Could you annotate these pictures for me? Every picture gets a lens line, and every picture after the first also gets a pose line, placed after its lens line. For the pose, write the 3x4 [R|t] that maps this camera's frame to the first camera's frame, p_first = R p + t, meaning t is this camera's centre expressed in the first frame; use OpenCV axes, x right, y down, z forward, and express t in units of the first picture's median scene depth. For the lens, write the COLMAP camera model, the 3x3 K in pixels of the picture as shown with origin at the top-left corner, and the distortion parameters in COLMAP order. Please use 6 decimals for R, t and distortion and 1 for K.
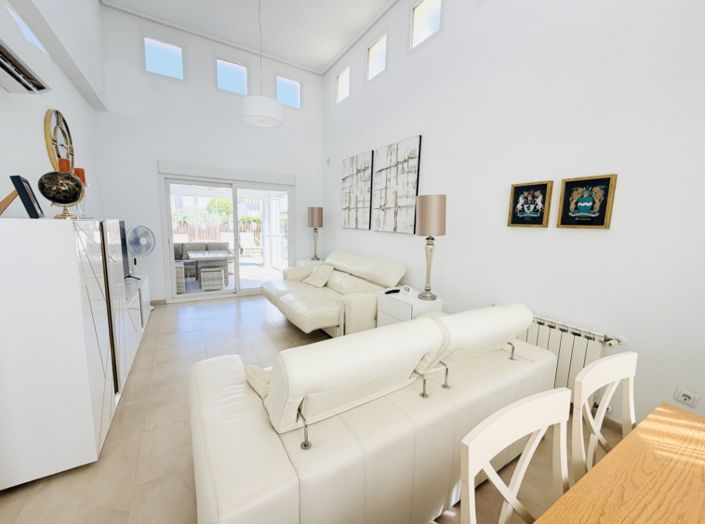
lens RADIAL K [[282.0, 0, 352.1], [0, 282.0, 261.5], [0, 0, 1]] dist [0.001392, 0.000868]
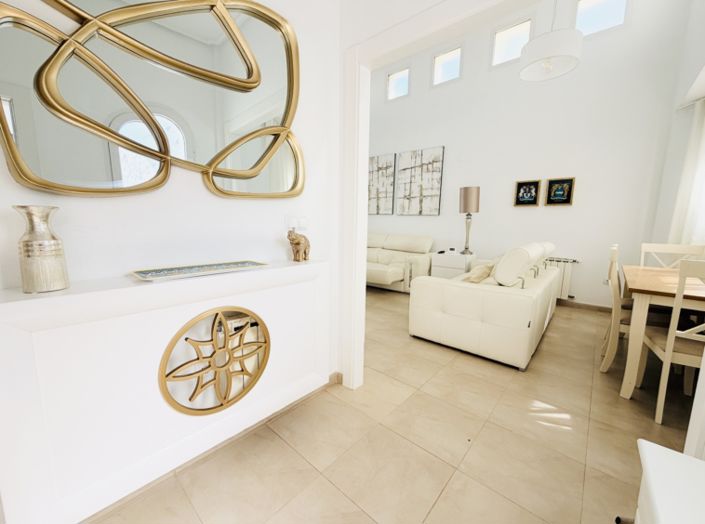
lens RADIAL K [[282.0, 0, 350.0], [0, 282.0, 262.8], [0, 0, 1]] dist [0.001392, 0.000868]
pose [[0.953224, -0.047150, 0.298565, -0.605334], [0.045067, 0.998888, 0.013862, 0.097254], [-0.298887, 0.000242, 0.954289, -0.214089]]
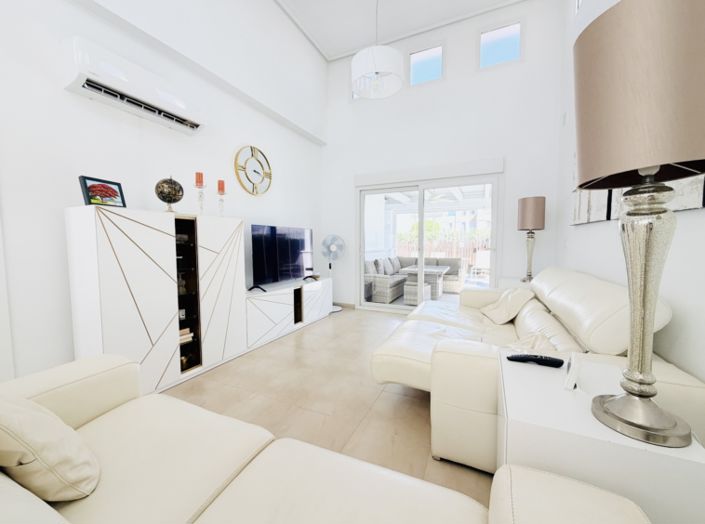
lens RADIAL K [[282.0, 0, 354.4], [0, 282.0, 264.7], [0, 0, 1]] dist [0.001392, 0.000868]
pose [[0.557417, 0.035412, -0.829477, 0.250980], [-0.094789, 0.995271, -0.021210, 0.009654], [0.824804, 0.090448, 0.558137, 0.464198]]
